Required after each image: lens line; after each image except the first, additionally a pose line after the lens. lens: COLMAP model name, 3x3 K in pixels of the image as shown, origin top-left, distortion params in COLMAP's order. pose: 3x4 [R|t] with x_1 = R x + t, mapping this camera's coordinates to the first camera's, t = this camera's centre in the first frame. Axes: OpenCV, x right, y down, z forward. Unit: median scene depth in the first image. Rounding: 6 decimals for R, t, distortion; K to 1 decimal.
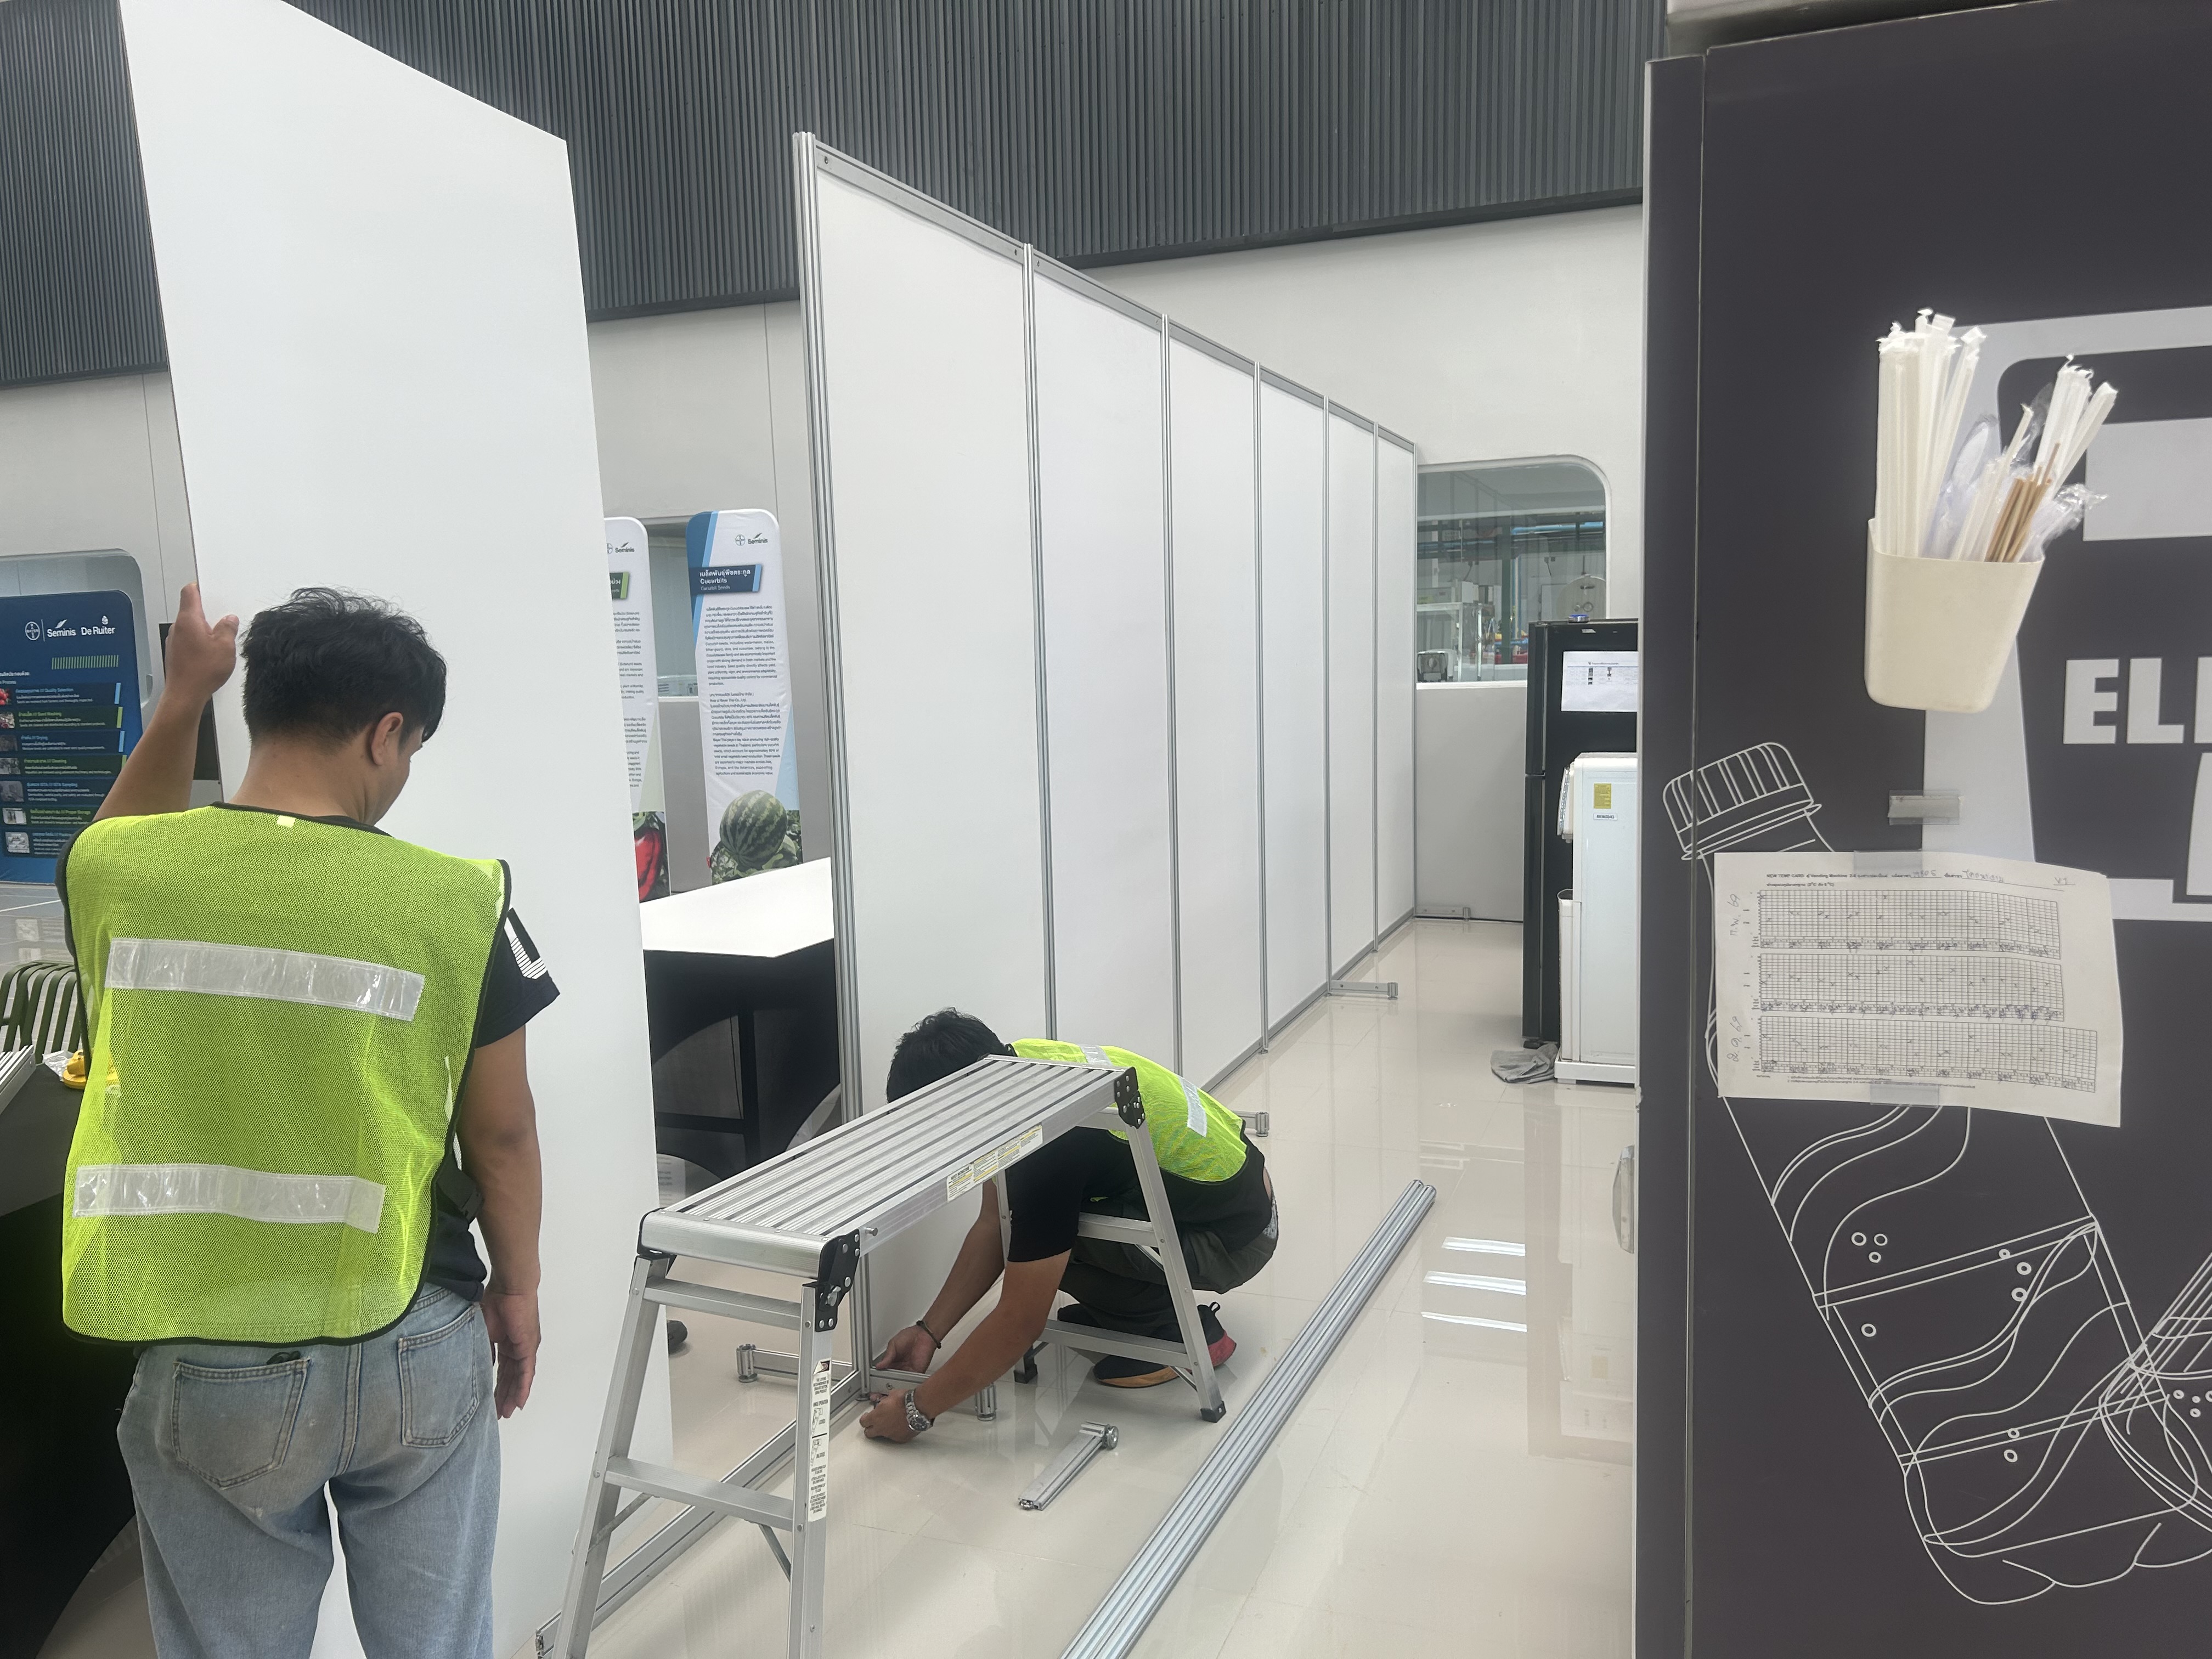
lens RADIAL K [[1659.6, 0, 1103.1], [0, 1659.6, 821.4], [0, 0, 1]] dist [0.051894, -0.046163]
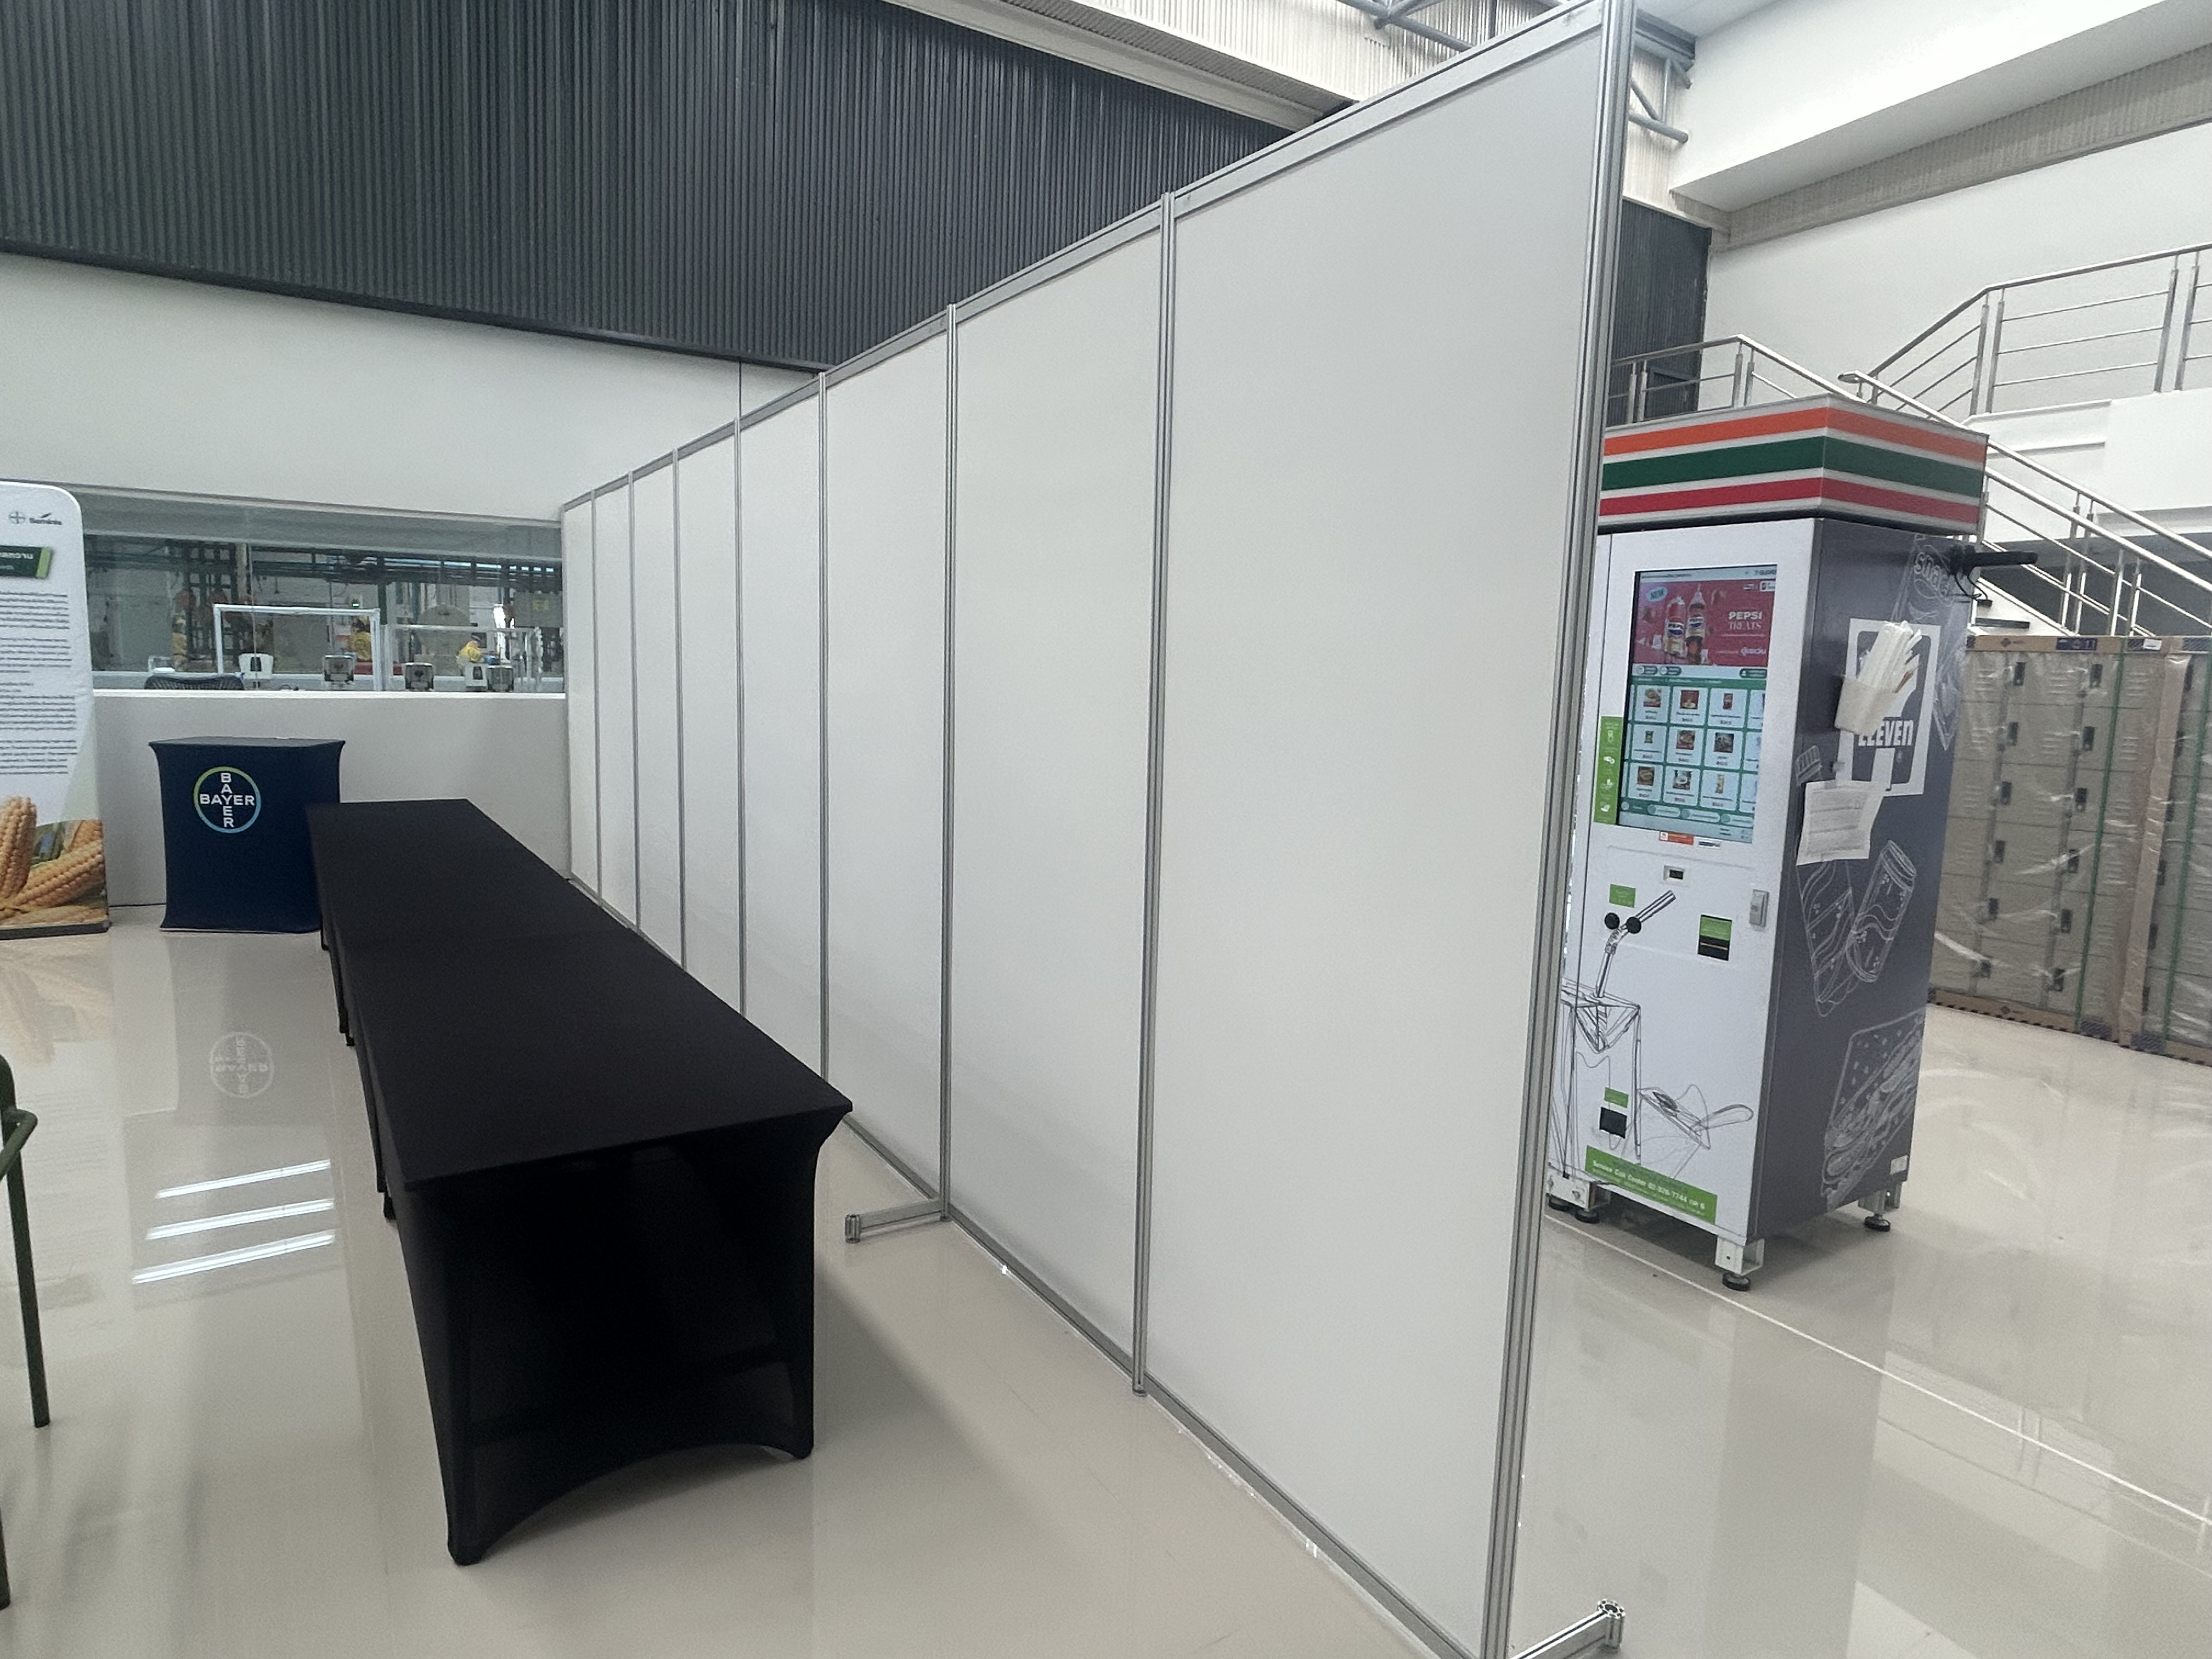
lens RADIAL K [[1265.4, 0, 1106.0], [0, 1265.4, 829.5], [0, 0, 1]] dist [0.000222, 0.003676]
pose [[0.604438, -0.056152, 0.794671, -2.180923], [0.037390, 0.998413, 0.042110, -0.040275], [-0.795774, 0.004260, 0.605578, 0.622267]]
